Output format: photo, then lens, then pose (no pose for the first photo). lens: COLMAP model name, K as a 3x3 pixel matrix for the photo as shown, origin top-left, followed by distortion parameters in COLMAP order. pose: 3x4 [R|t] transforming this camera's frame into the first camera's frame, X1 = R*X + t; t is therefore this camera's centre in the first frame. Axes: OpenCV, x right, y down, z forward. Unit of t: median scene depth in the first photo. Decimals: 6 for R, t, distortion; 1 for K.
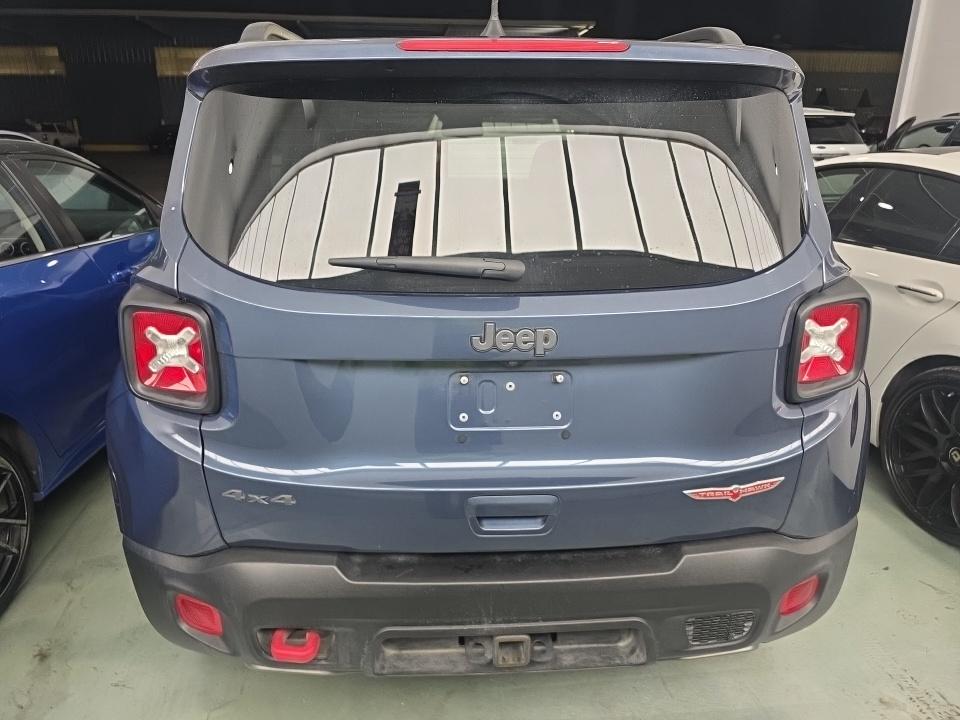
lens RADIAL K [[689.2, 0, 482.5], [0, 689.2, 354.1], [0, 0, 1]] dist [-0.001643, -0.007990]
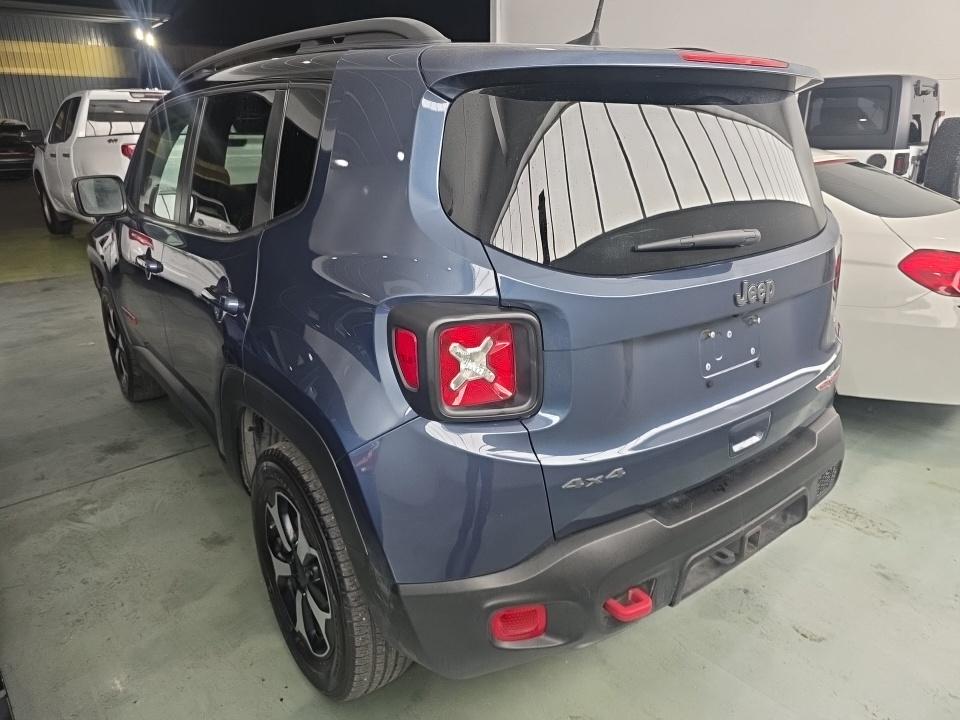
lens RADIAL K [[689.2, 0, 484.3], [0, 689.2, 364.7], [0, 0, 1]] dist [-0.001643, -0.007990]
pose [[0.825689, -0.199003, 0.527860, -0.979033], [0.191546, 0.979022, 0.069472, -0.069443], [-0.530611, 0.043747, 0.846486, 0.183749]]
